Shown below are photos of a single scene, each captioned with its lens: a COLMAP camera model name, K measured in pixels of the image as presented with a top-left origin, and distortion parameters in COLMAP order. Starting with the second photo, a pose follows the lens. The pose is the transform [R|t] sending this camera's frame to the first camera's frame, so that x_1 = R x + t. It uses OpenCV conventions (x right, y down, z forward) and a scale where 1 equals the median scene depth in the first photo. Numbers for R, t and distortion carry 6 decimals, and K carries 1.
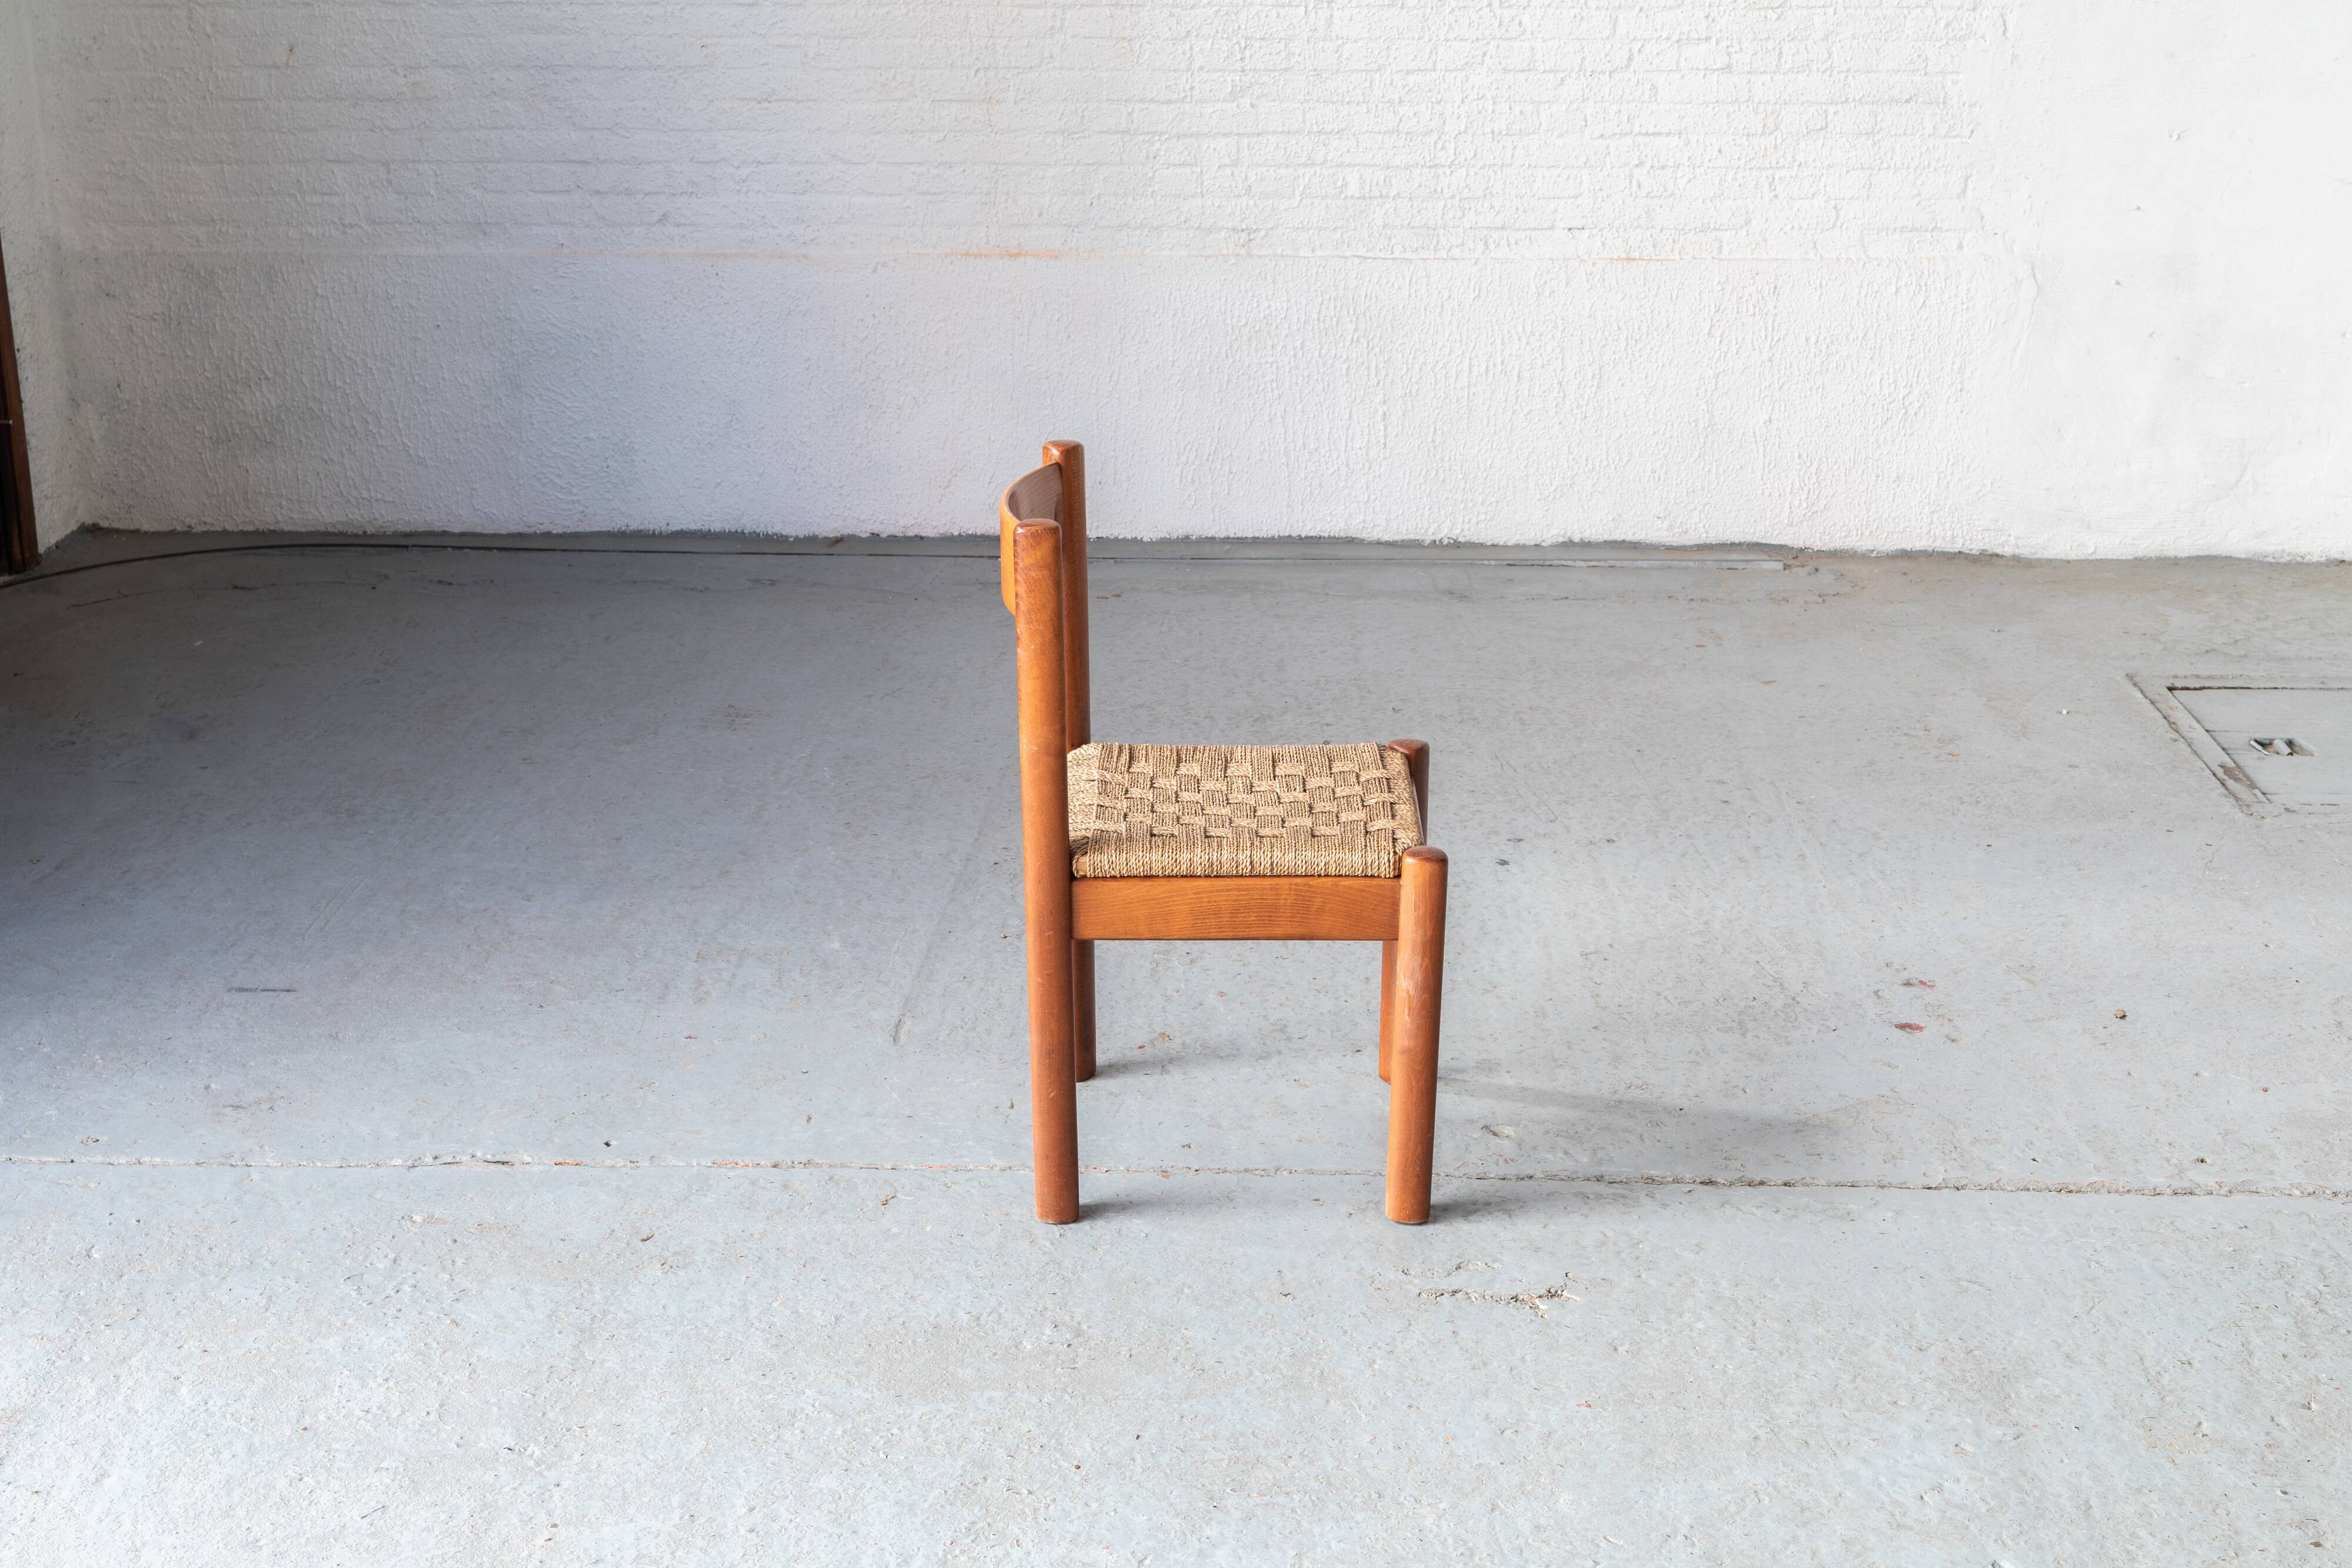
lens RADIAL K [[3010.0, 0, 1205.6], [0, 3010.0, 782.6], [0, 0, 1]] dist [-0.007731, 0.004910]
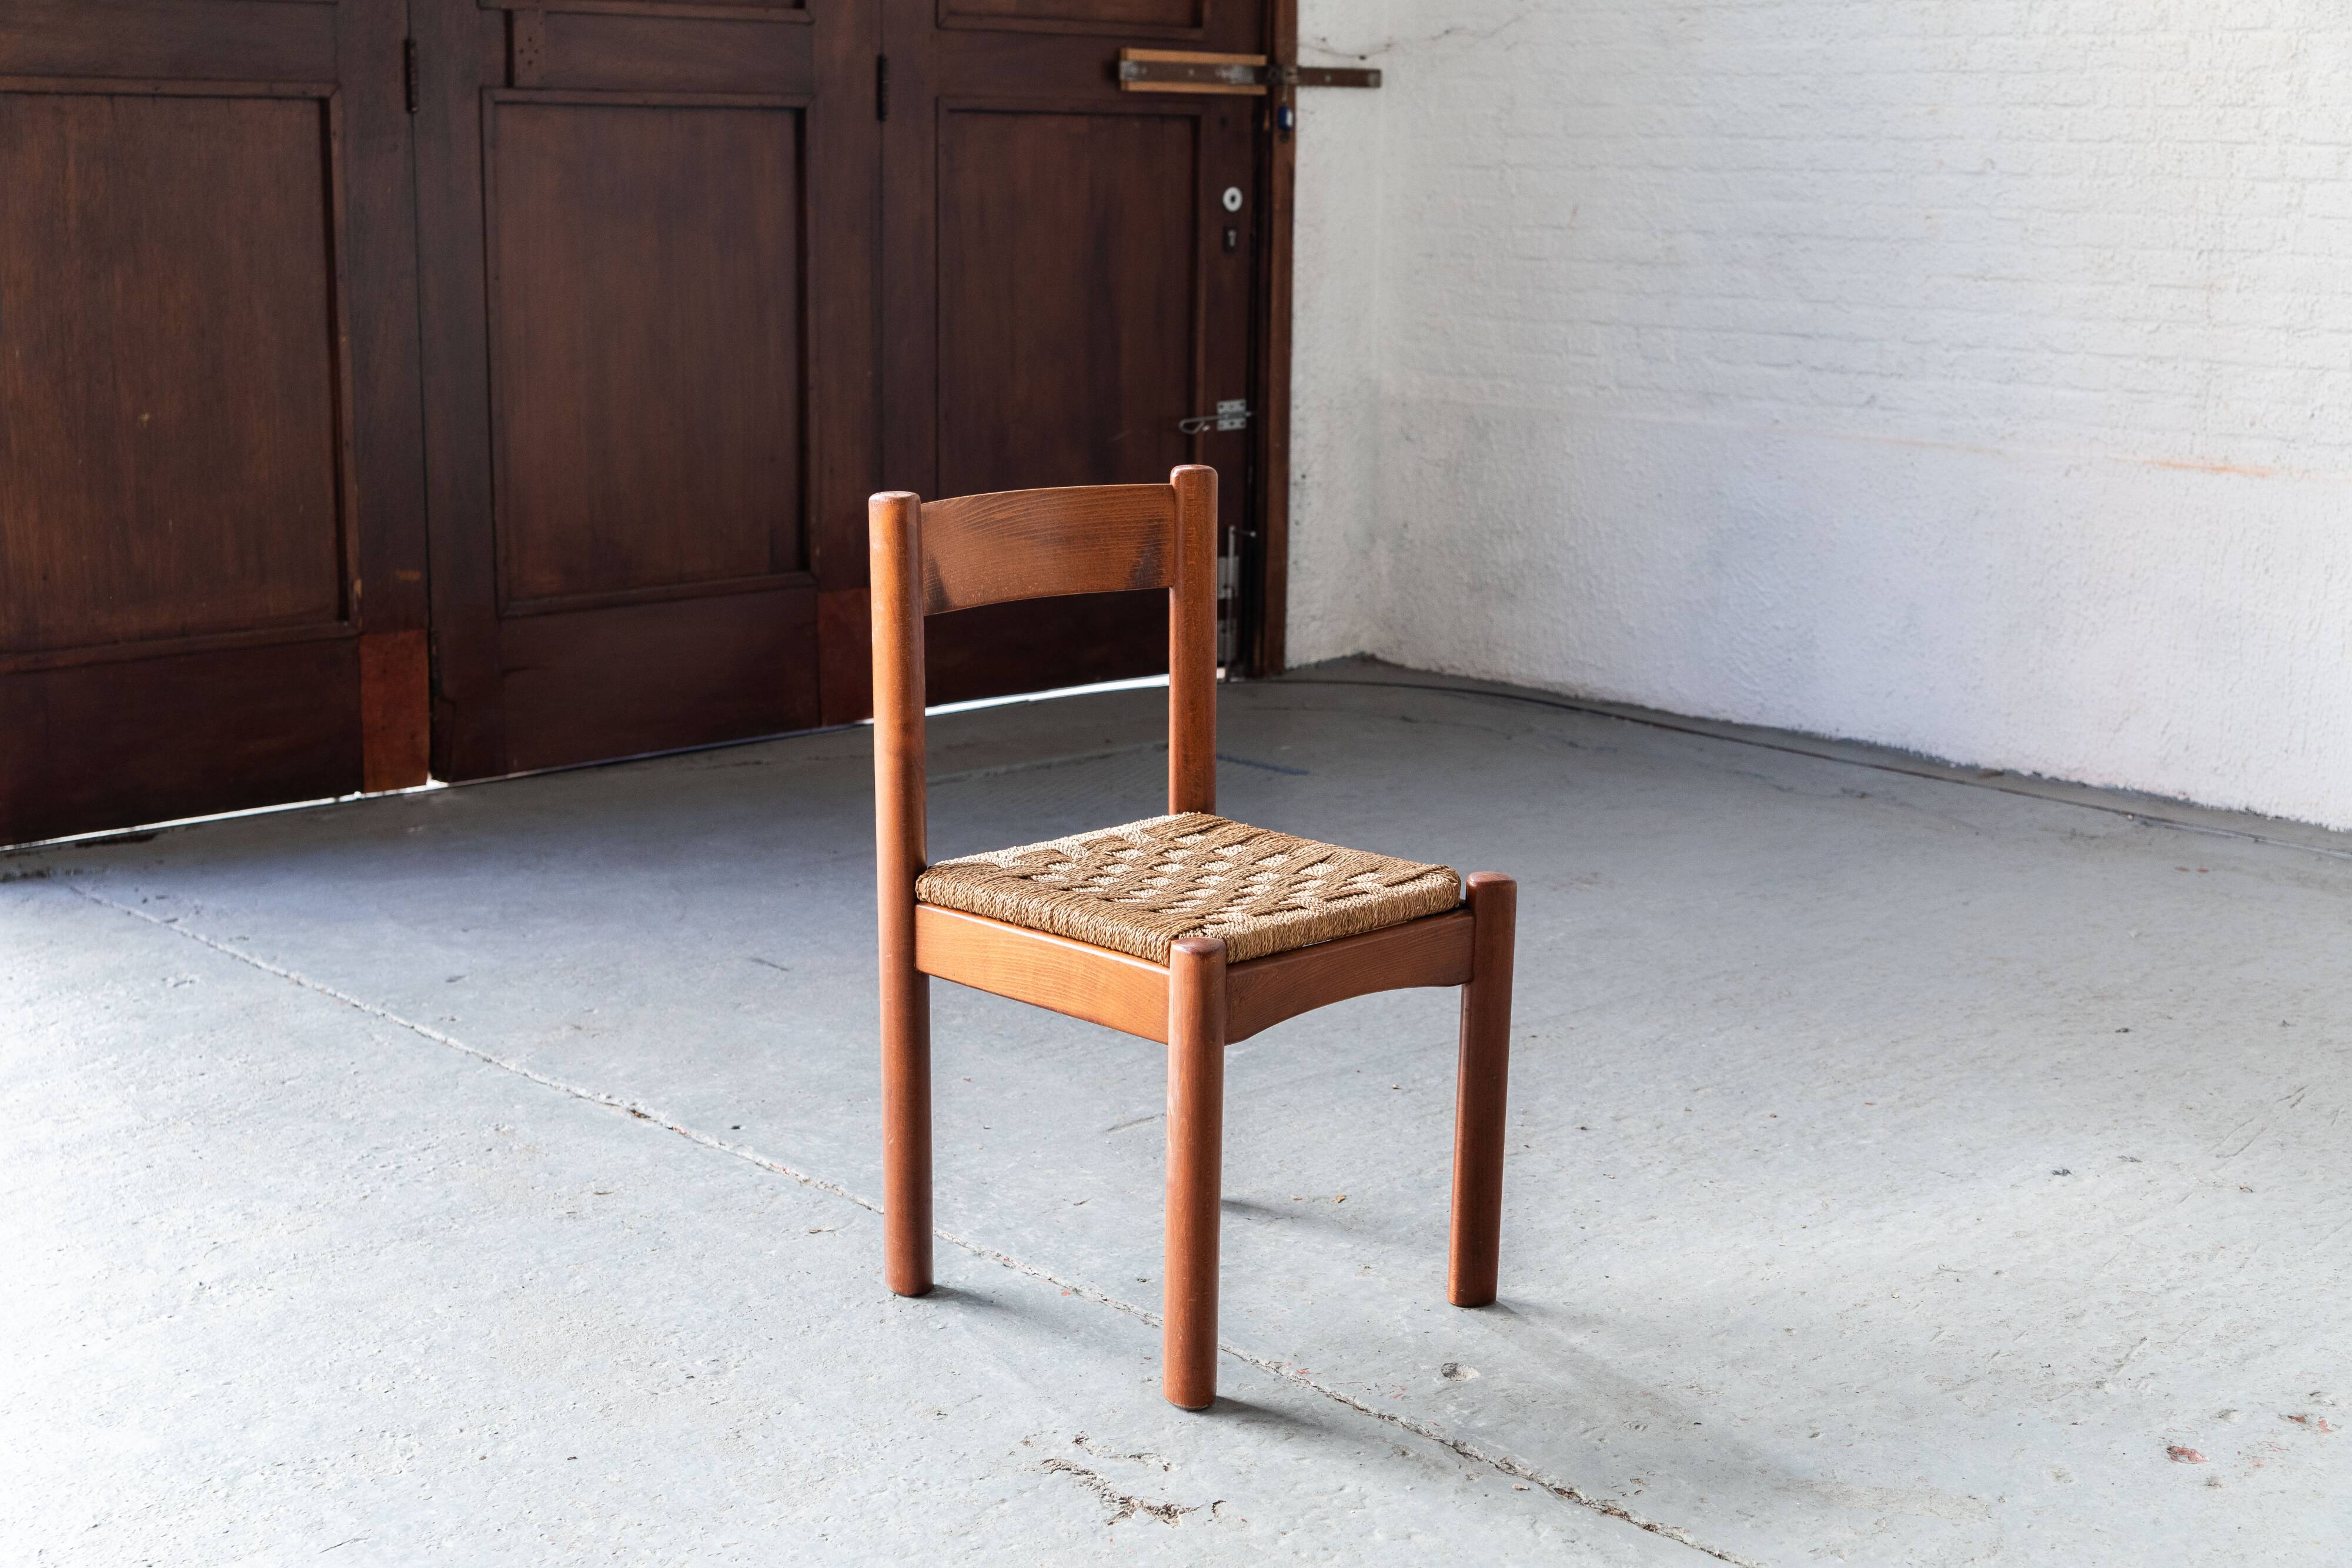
lens RADIAL K [[3044.6, 0, 1176.0], [0, 3044.6, 784.0], [0, 0, 1]] dist [-0.011272, 0.033555]
pose [[0.721108, 0.152159, -0.675907, 0.323910], [-0.230838, 0.972608, -0.027324, 0.002644], [0.653236, 0.175728, 0.736480, 0.194194]]
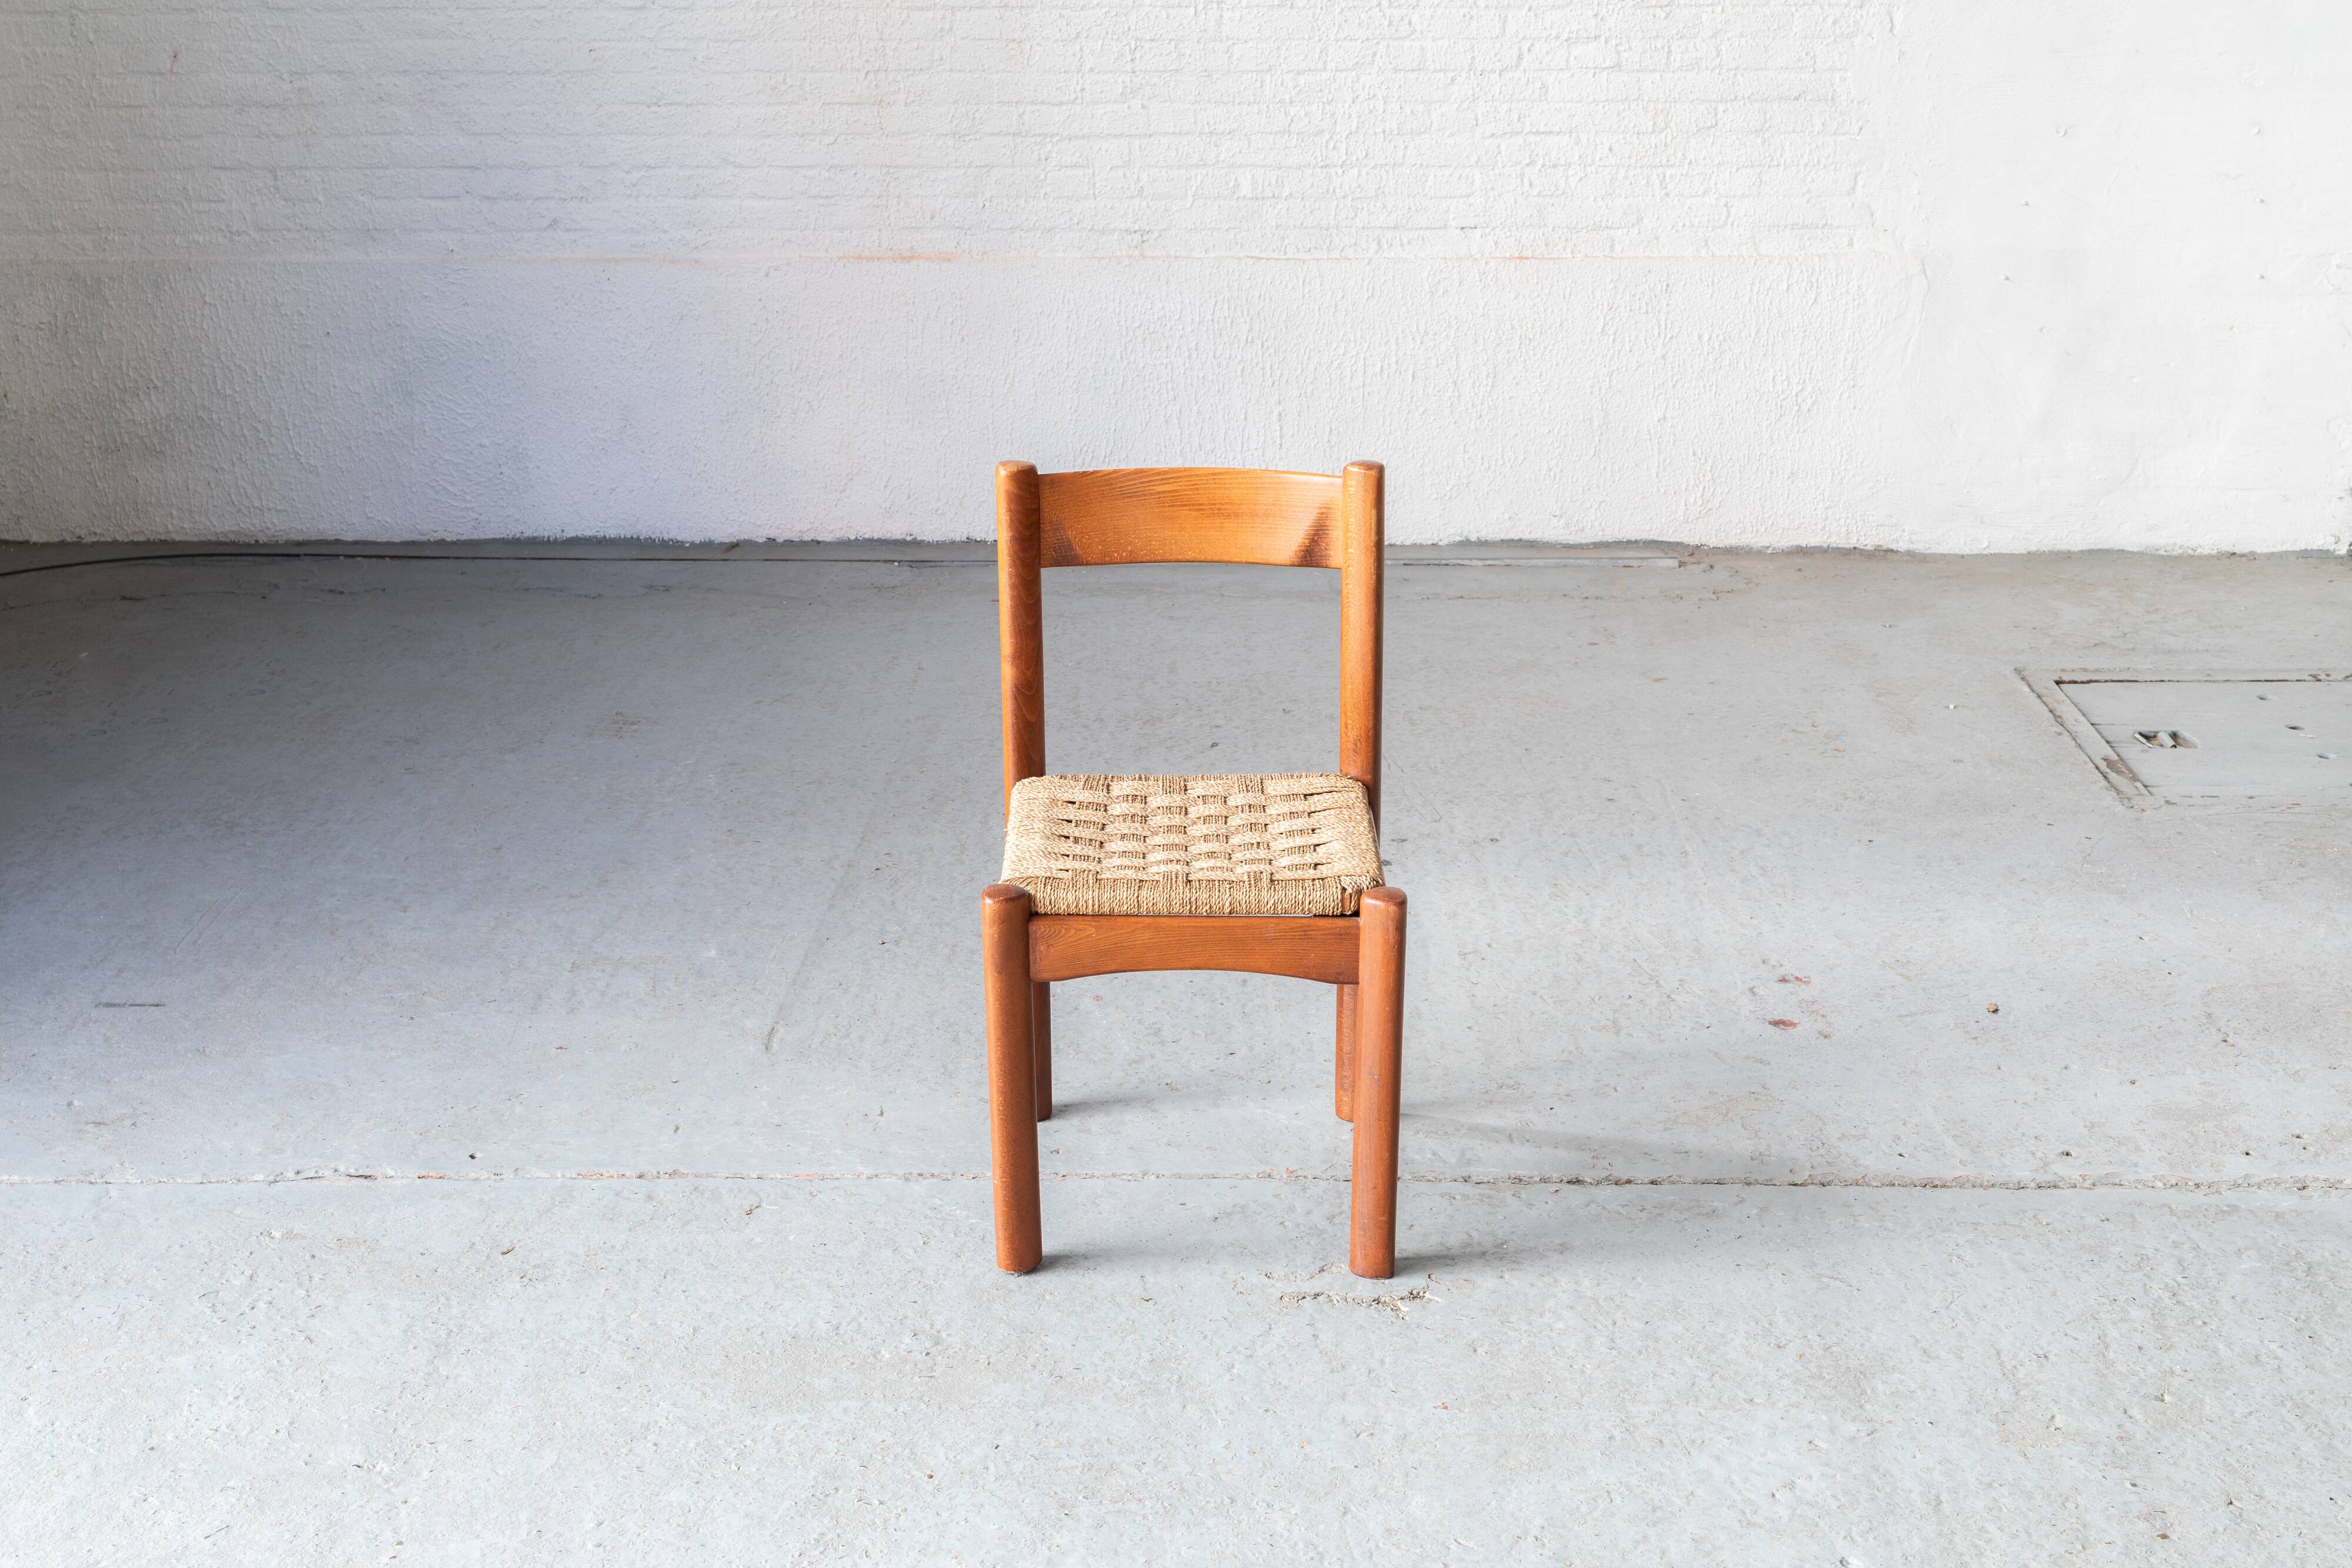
lens RADIAL K [[3010.0, 0, 1205.6], [0, 3010.0, 782.6], [0, 0, 1]] dist [-0.007731, 0.004910]
pose [[0.999773, -0.009947, 0.018855, 0.015037], [0.009947, 0.999951, 0.000124, -0.000636], [-0.018855, 0.000064, 0.999822, 0.001234]]
